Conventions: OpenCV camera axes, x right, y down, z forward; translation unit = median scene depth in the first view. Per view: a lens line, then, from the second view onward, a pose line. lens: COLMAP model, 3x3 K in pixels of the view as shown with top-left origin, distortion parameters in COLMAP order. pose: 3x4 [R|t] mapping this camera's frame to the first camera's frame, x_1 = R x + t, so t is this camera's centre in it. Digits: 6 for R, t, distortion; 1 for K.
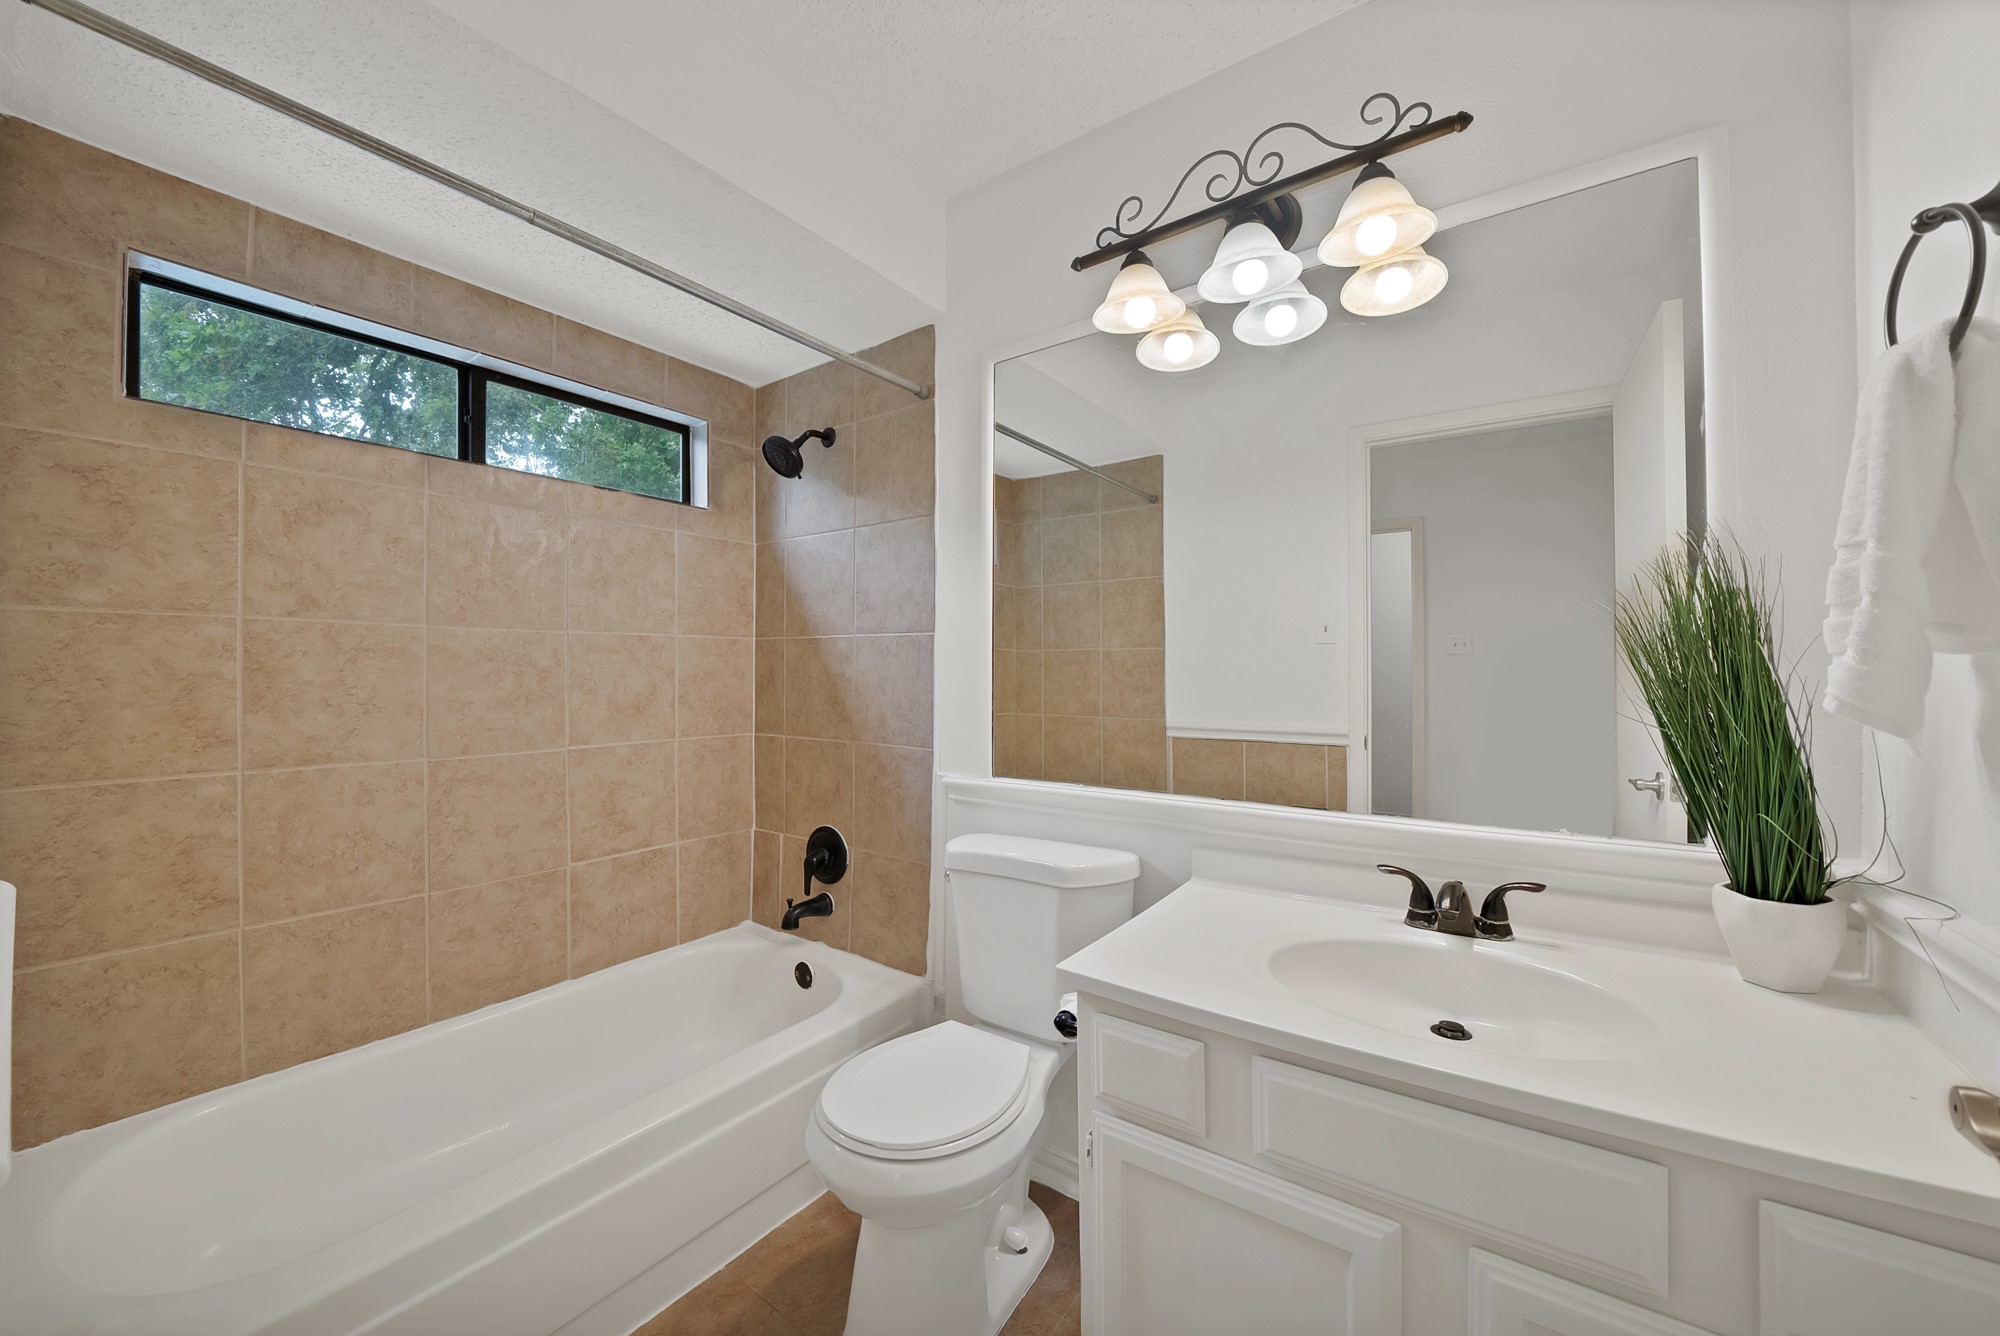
lens RADIAL K [[722.4, 0, 1001.4], [0, 722.4, 670.2], [0, 0, 1]] dist [-0.020908, 0.002714]
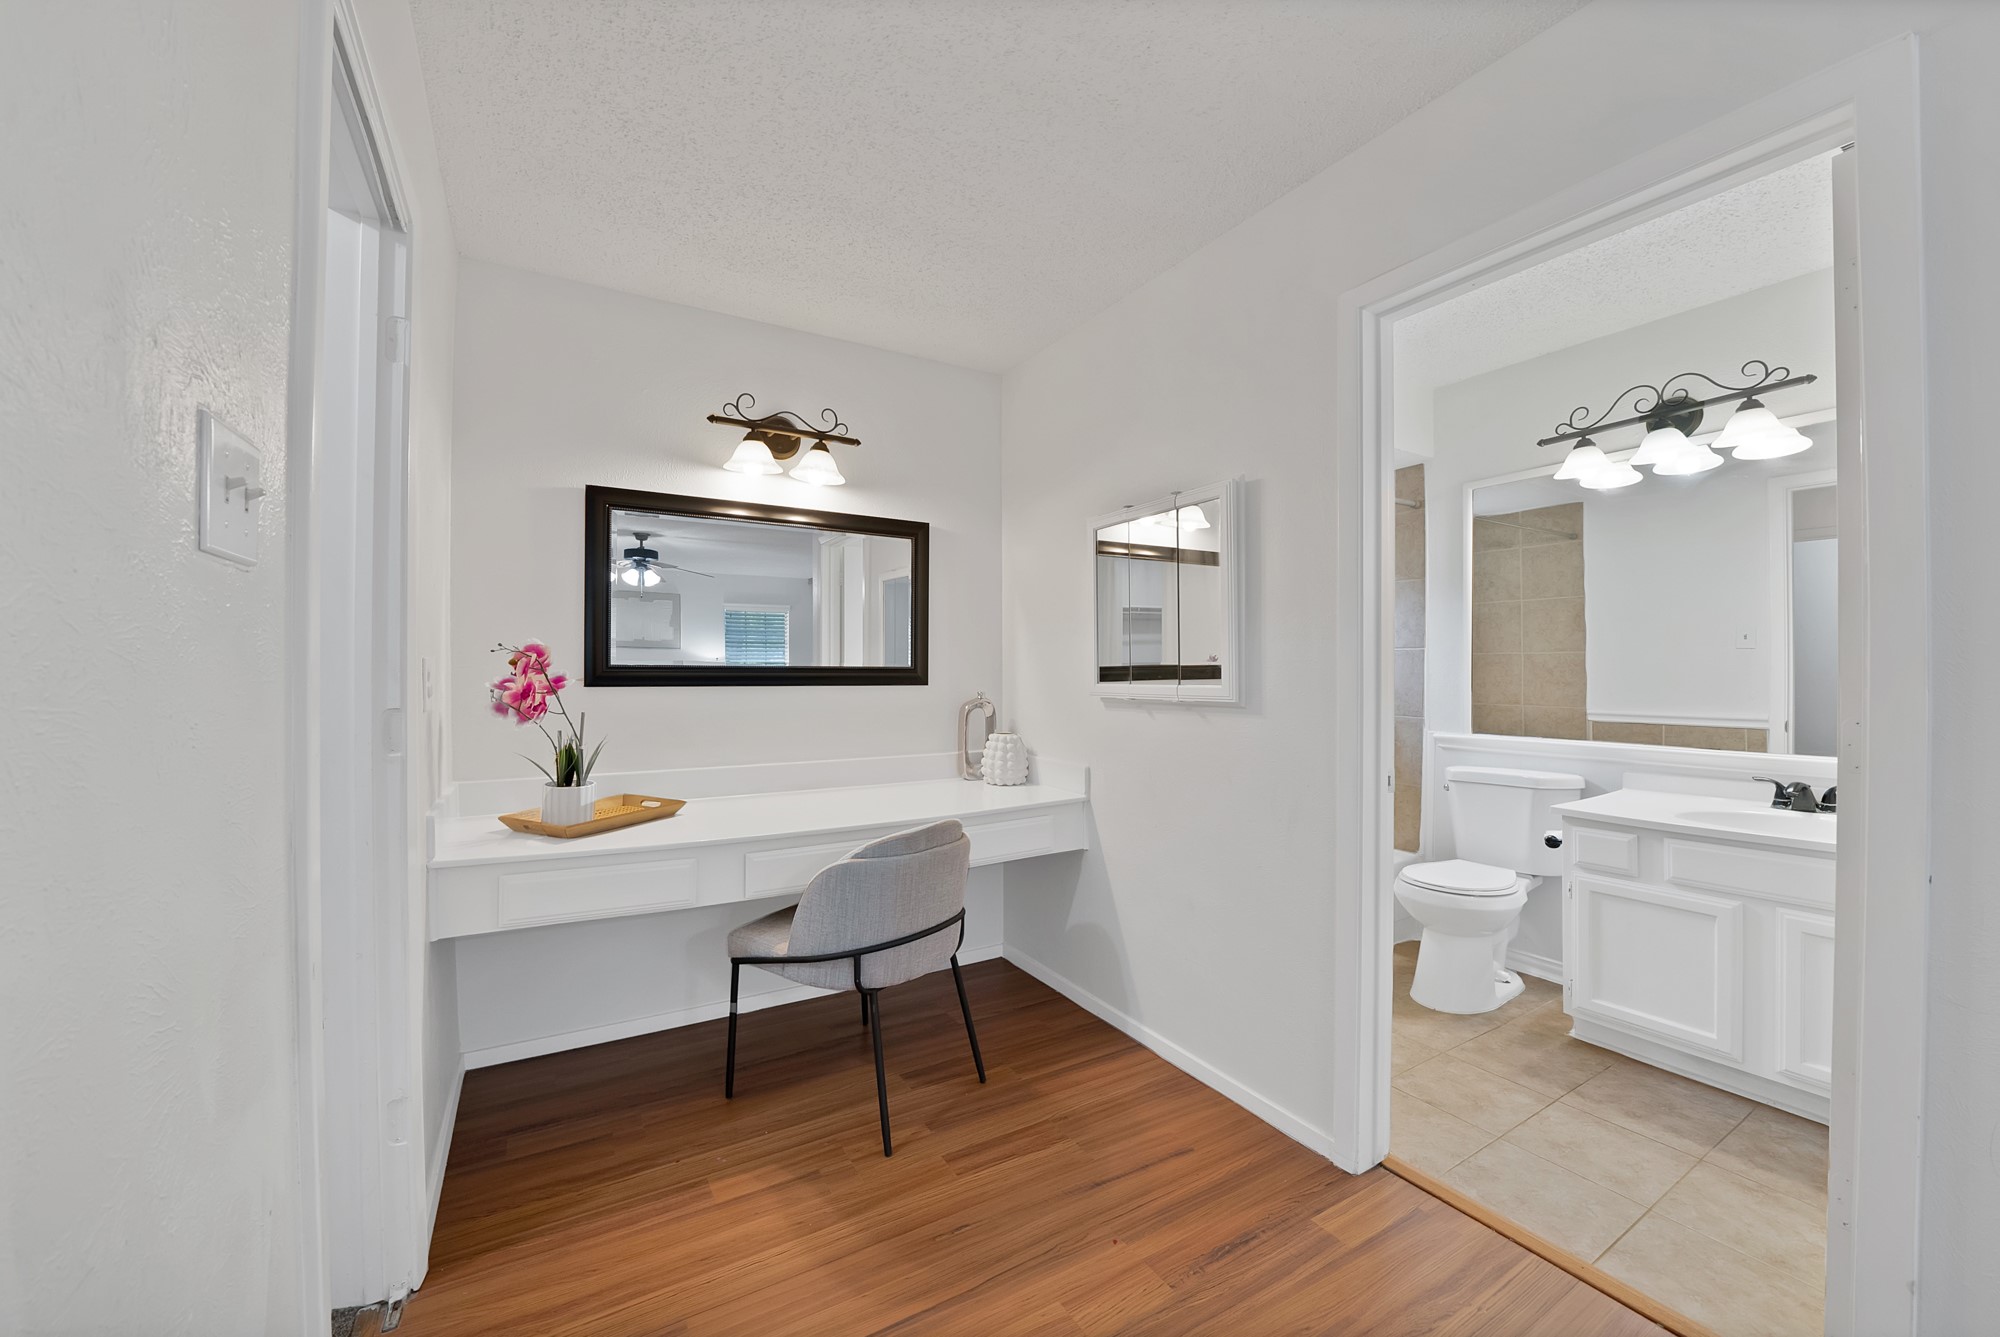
lens RADIAL K [[711.4, 0, 985.6], [0, 711.4, 672.5], [0, 0, 1]] dist [-0.017763, 0.000535]
pose [[0.900575, -0.000781, -0.434699, -0.427244], [0.004268, 0.999966, 0.007045, -0.016795], [0.434679, -0.008200, 0.900548, -1.322592]]
